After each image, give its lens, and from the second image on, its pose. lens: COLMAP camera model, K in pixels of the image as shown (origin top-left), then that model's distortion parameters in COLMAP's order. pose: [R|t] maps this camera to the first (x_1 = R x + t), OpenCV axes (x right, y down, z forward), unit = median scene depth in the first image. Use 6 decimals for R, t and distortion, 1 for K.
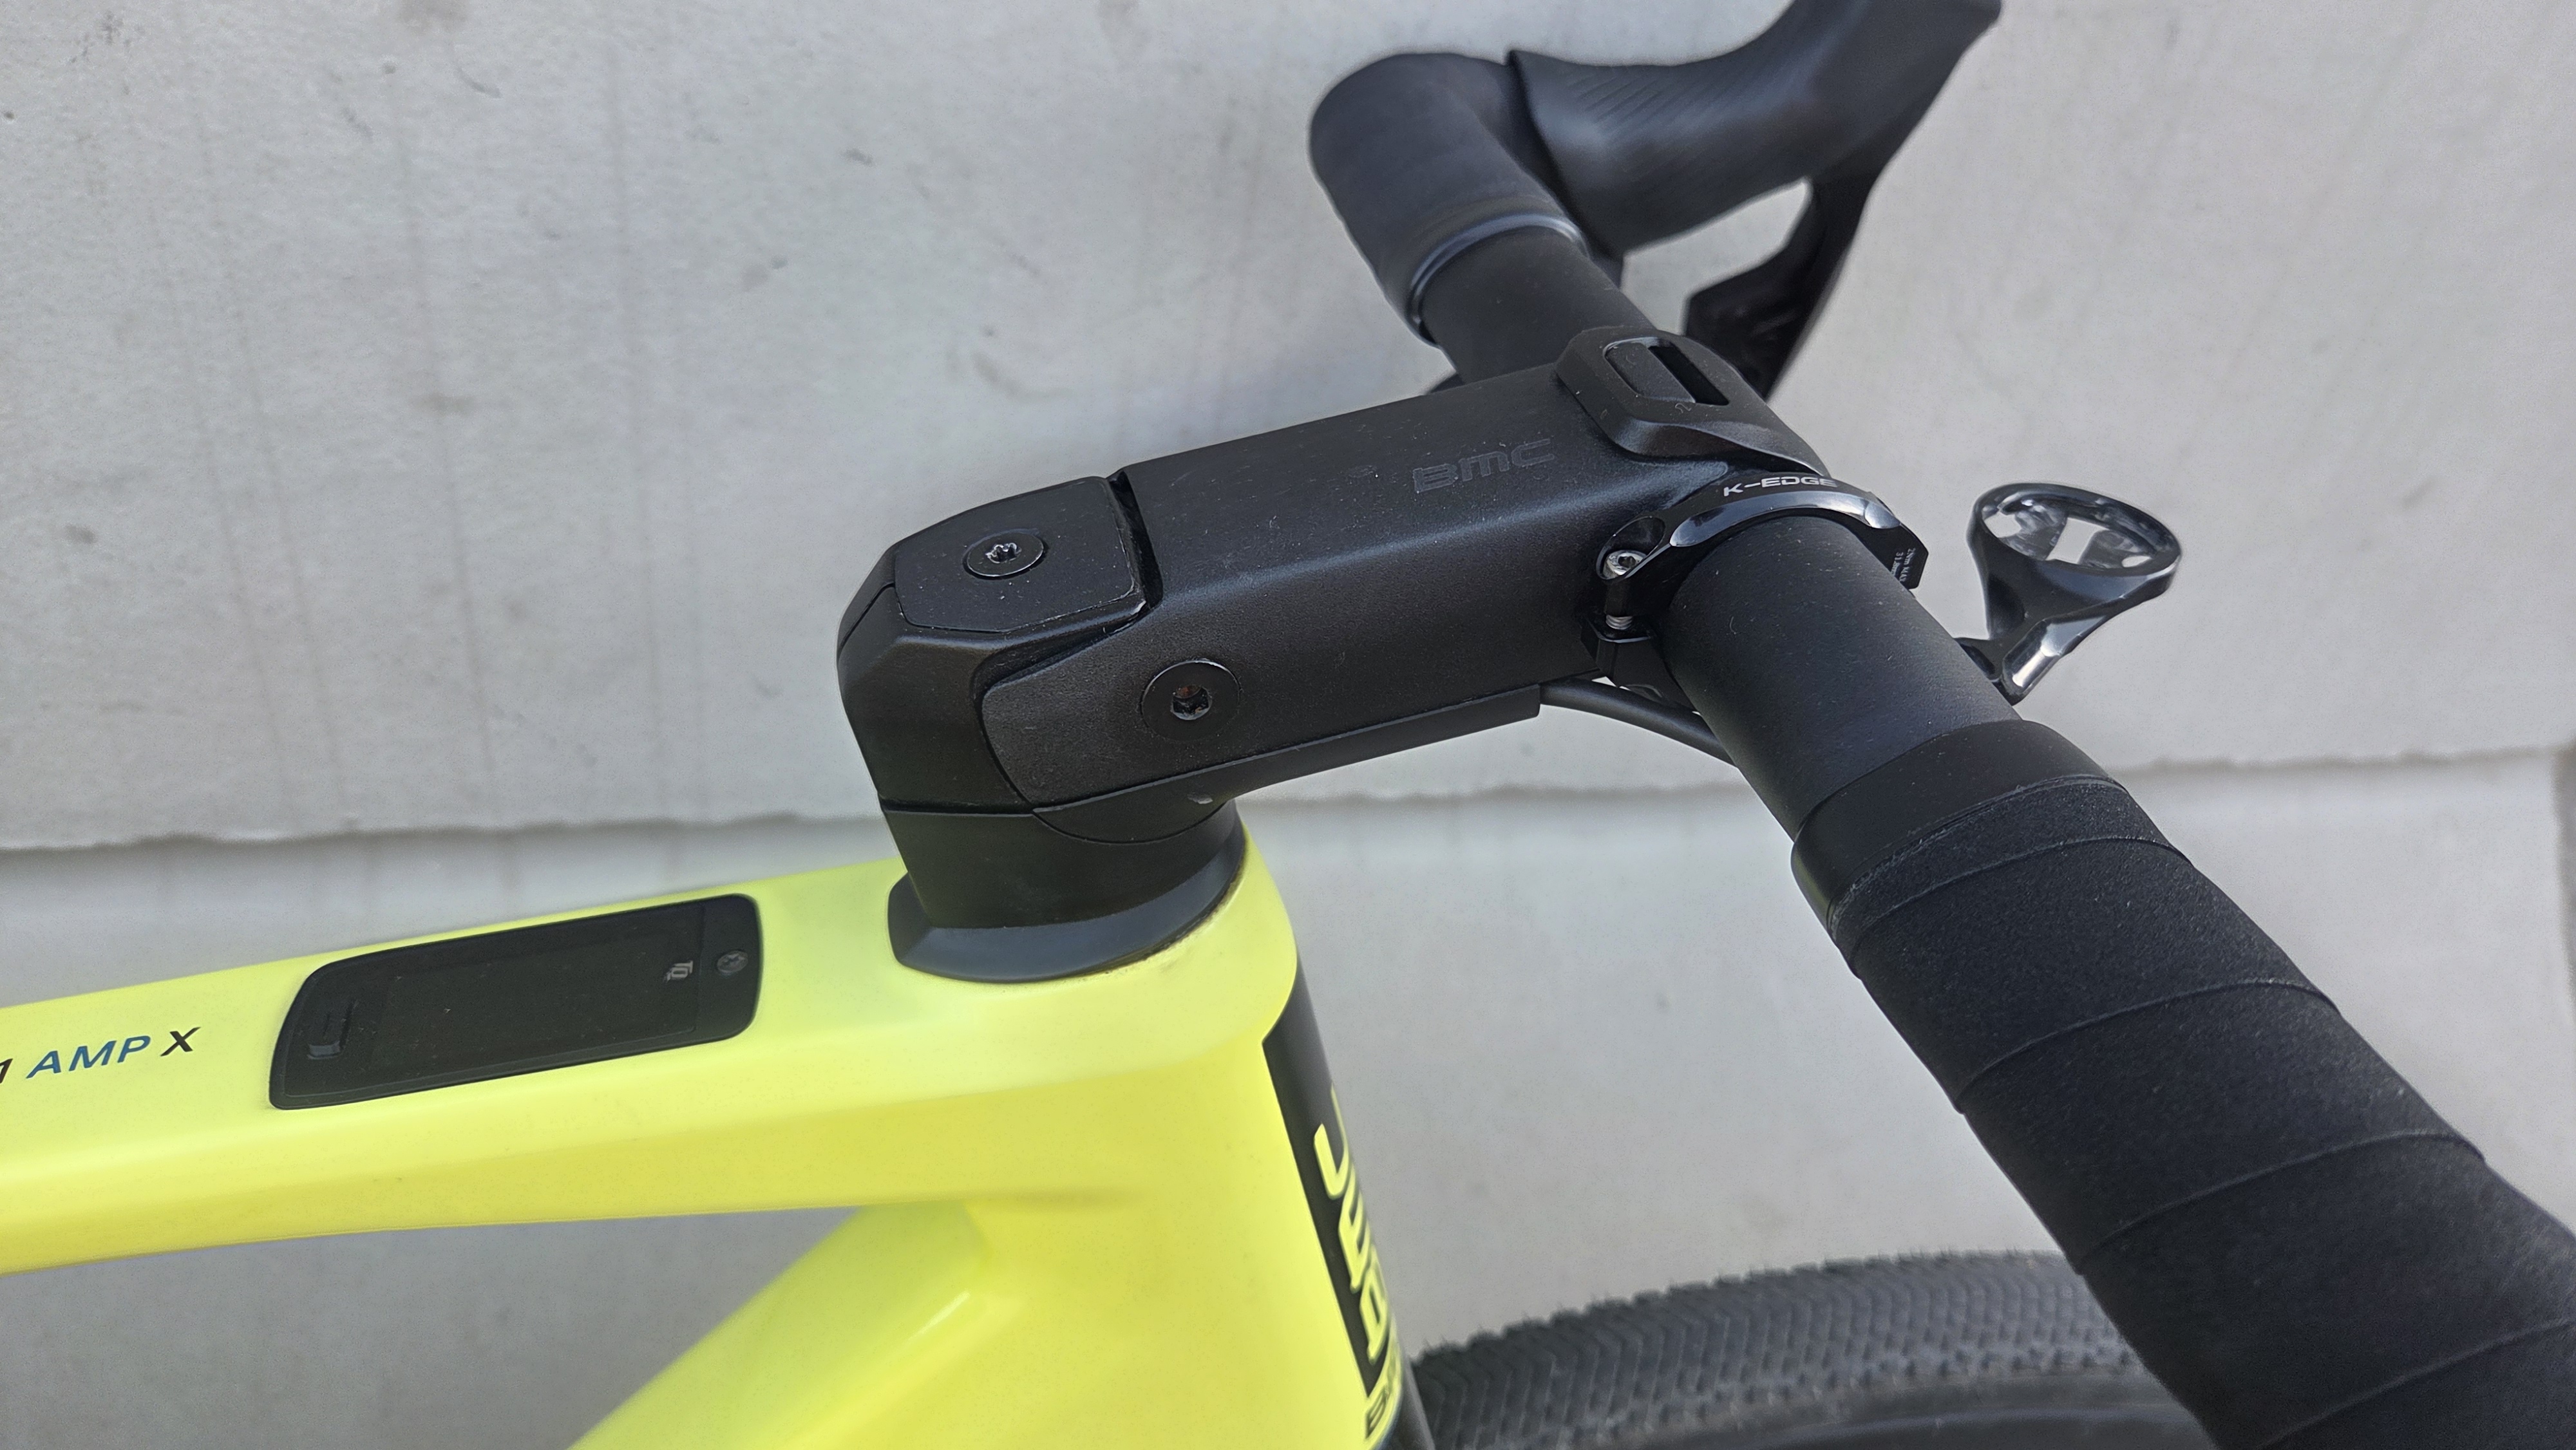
lens RADIAL K [[1694.7, 0, 1269.2], [0, 1694.7, 735.2], [0, 0, 1]] dist [0.052444, -0.049651]
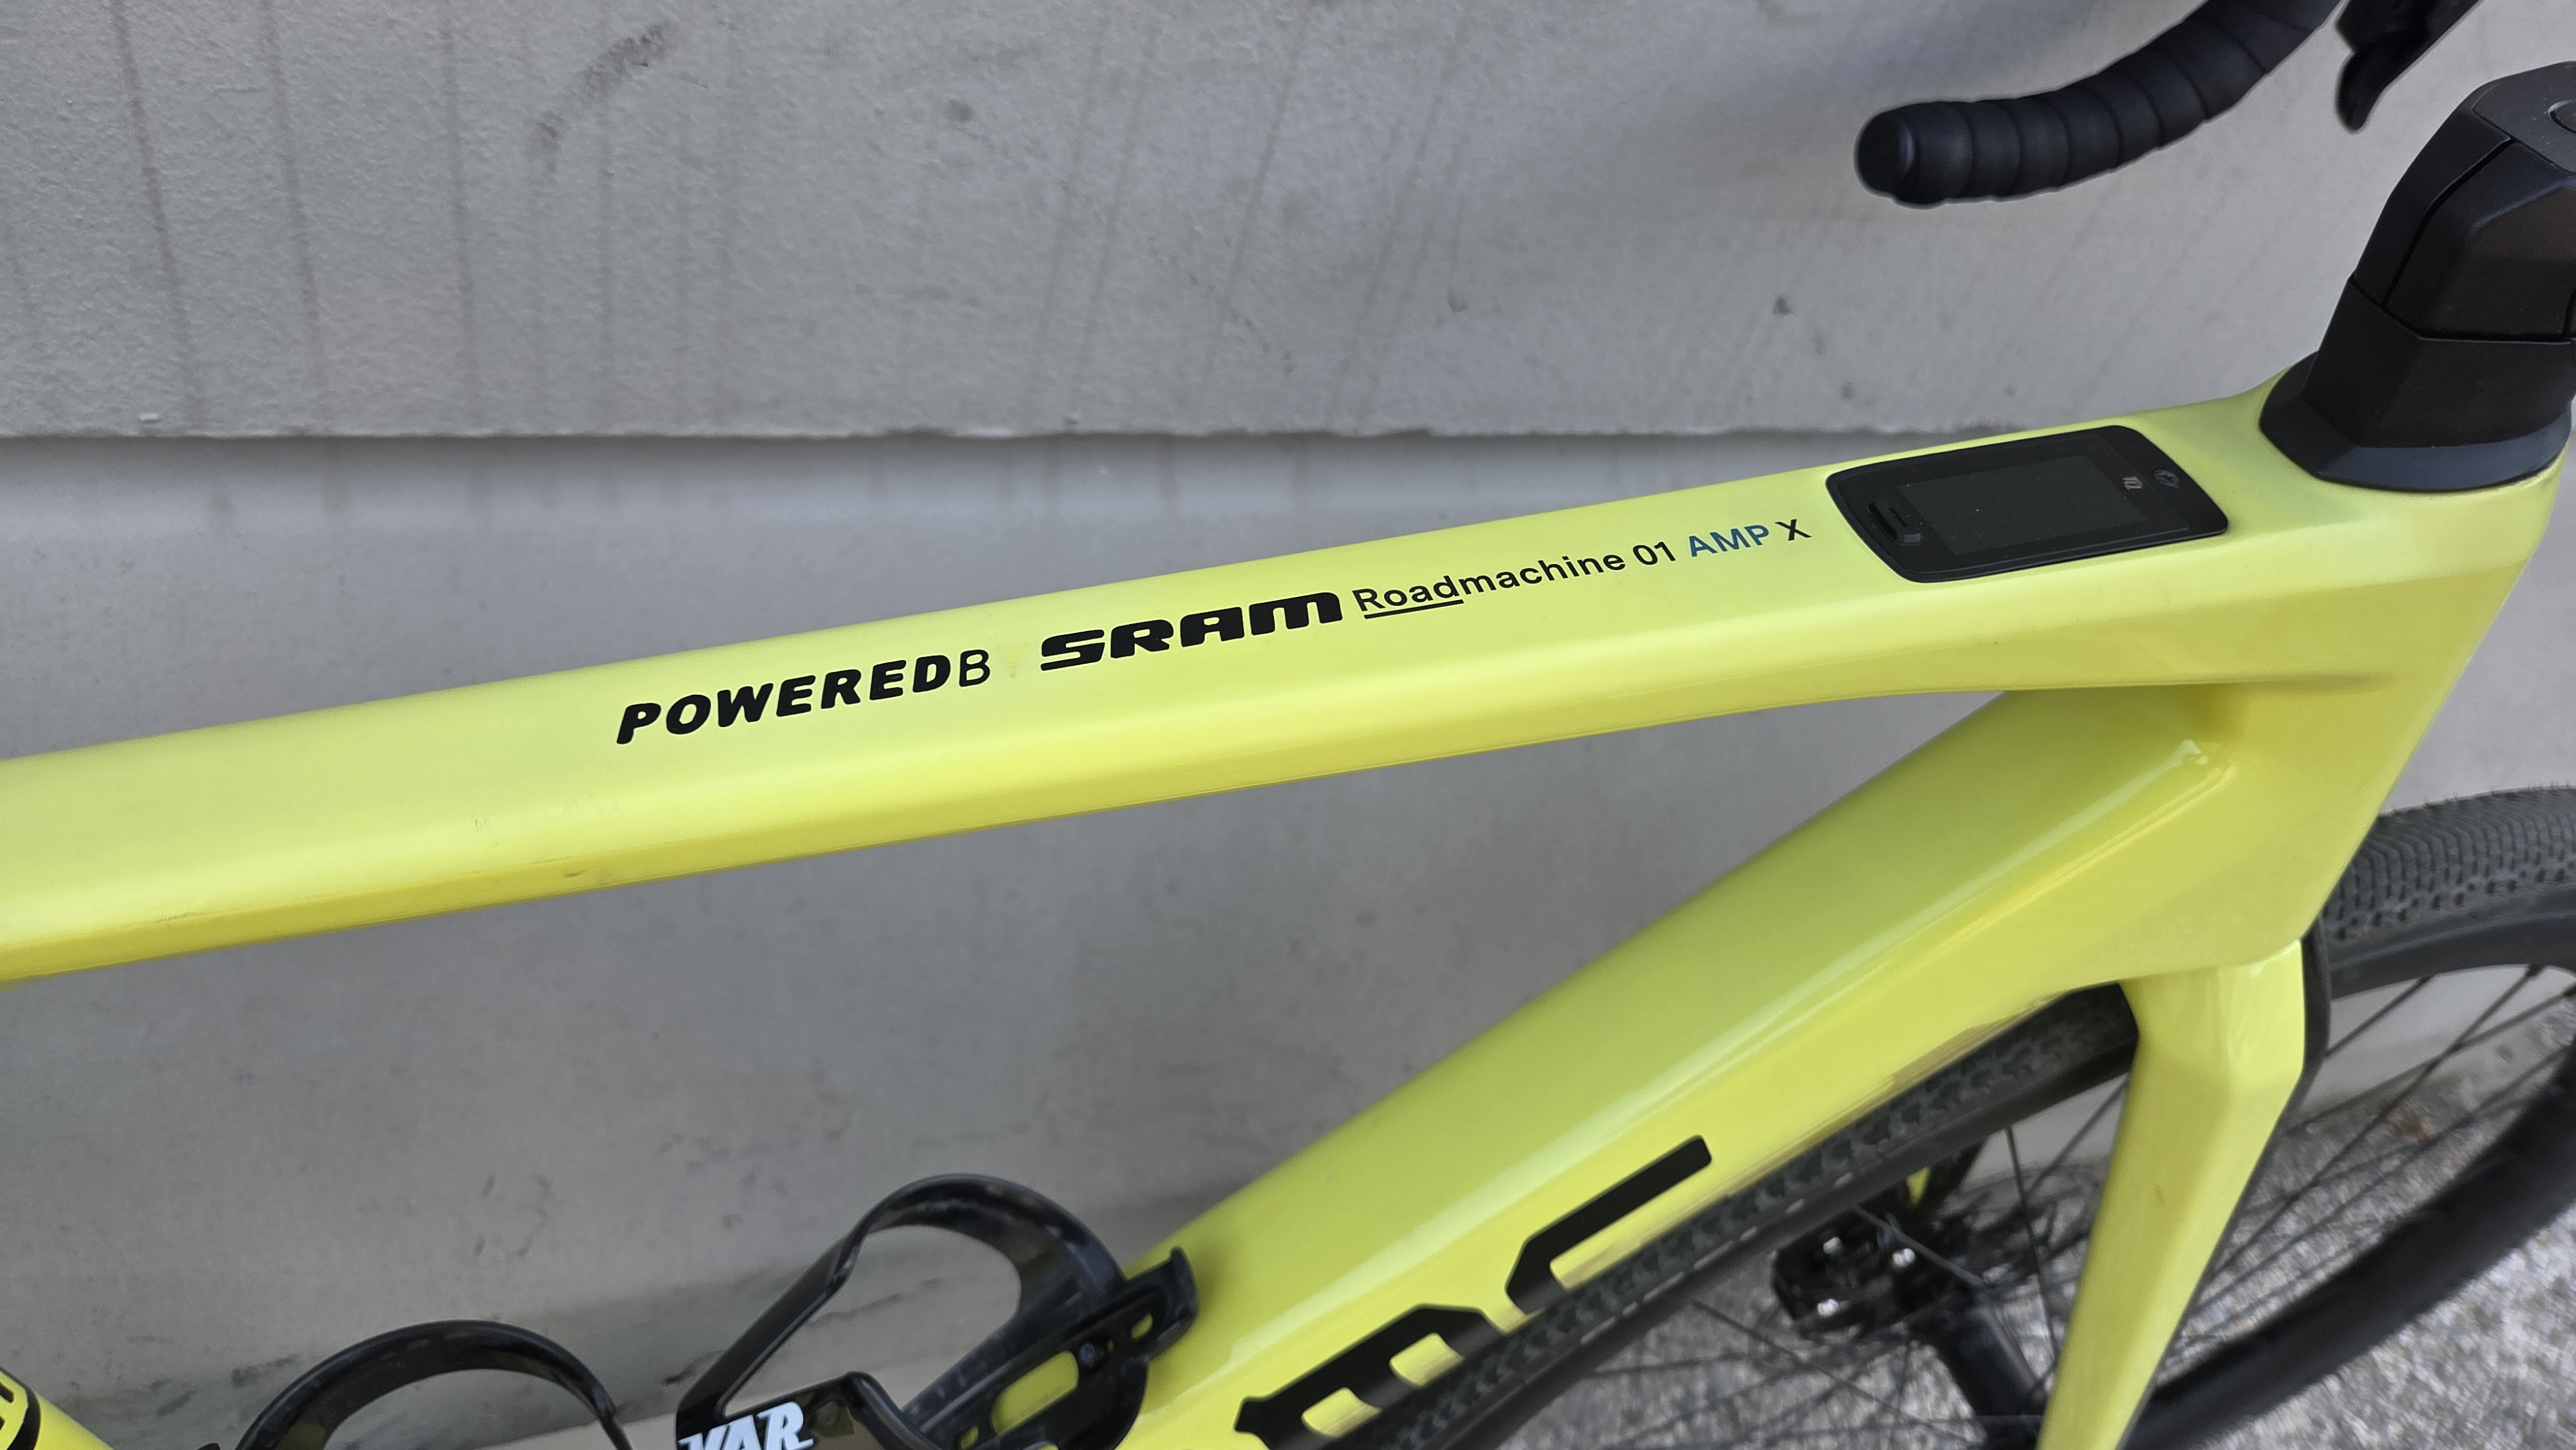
lens RADIAL K [[1694.7, 0, 1269.2], [0, 1694.7, 735.2], [0, 0, 1]] dist [0.052444, -0.049651]
pose [[0.989289, -0.001374, 0.145966, -0.653022], [-0.023103, 0.985878, 0.165862, 0.073829], [-0.144132, -0.167457, 0.975287, -0.065252]]
